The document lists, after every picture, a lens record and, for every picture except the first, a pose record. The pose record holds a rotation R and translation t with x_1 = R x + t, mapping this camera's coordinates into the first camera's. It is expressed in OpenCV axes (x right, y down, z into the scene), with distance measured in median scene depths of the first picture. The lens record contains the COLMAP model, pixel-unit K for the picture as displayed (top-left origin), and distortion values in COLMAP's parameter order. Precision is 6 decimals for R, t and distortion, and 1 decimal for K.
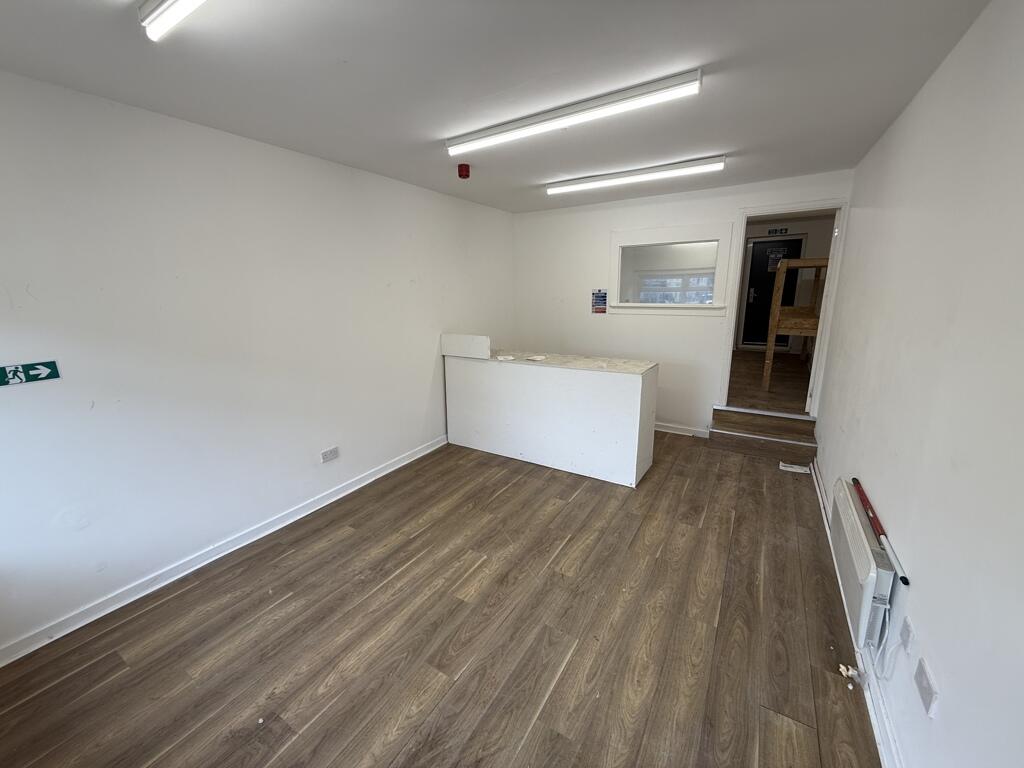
lens RADIAL K [[407.4, 0, 512.3], [0, 407.4, 382.9], [0, 0, 1]] dist [-0.005736, -0.000034]
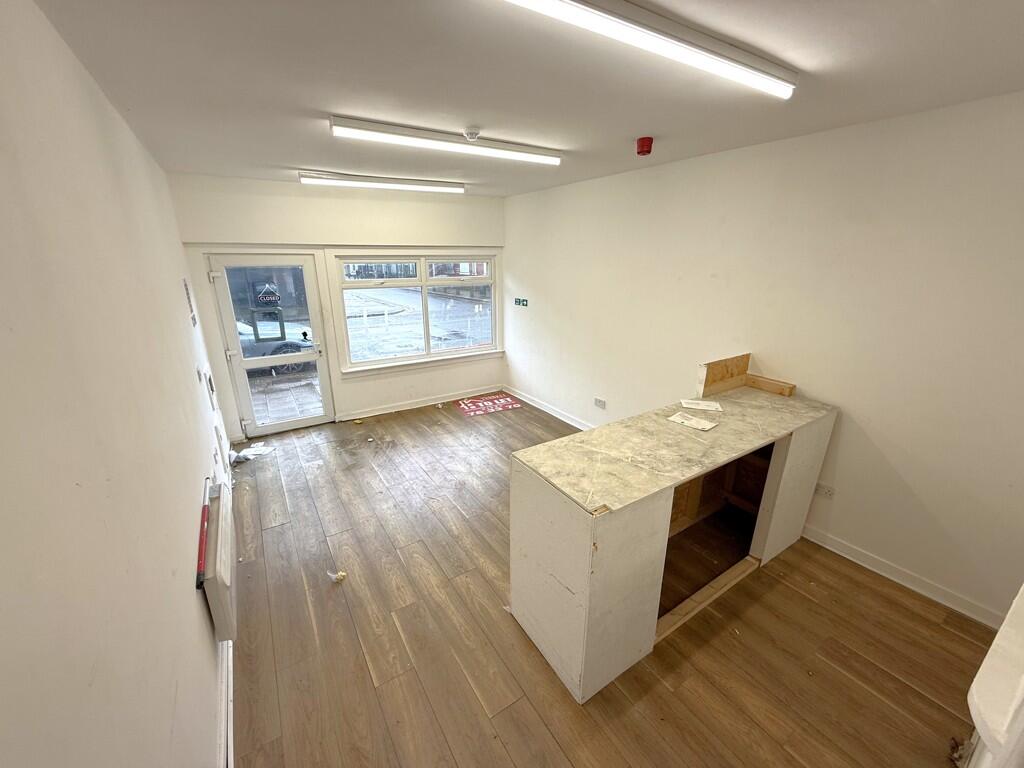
lens RADIAL K [[407.4, 0, 509.1], [0, 407.4, 384.9], [0, 0, 1]] dist [-0.005736, -0.000034]
pose [[-0.433406, 0.290716, -0.853020, 0.950712], [-0.191365, 0.895265, 0.402343, -0.422847], [0.880647, 0.337616, -0.332381, 1.371655]]
